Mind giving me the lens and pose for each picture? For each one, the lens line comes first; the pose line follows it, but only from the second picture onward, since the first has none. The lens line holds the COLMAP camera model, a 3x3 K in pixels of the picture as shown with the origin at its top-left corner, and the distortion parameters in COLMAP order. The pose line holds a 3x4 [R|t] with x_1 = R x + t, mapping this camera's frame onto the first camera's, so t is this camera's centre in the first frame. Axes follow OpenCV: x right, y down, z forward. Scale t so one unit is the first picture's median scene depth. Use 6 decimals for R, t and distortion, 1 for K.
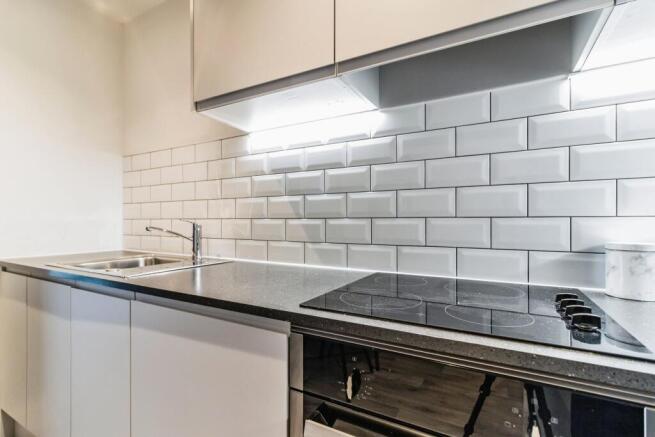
lens RADIAL K [[308.8, 0, 327.5], [0, 308.8, 218.5], [0, 0, 1]] dist [0.000234, 0.000004]
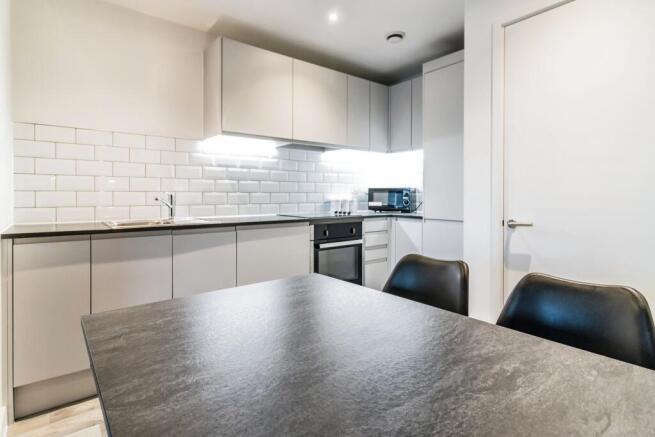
lens RADIAL K [[340.6, 0, 327.7], [0, 340.6, 196.7], [0, 0, 1]] dist [-0.000549, -0.000066]
pose [[0.368803, -0.003428, 0.929501, -1.829267], [-0.006579, 0.999959, 0.006298, 0.009694], [-0.929484, -0.008438, 0.368765, -0.307730]]
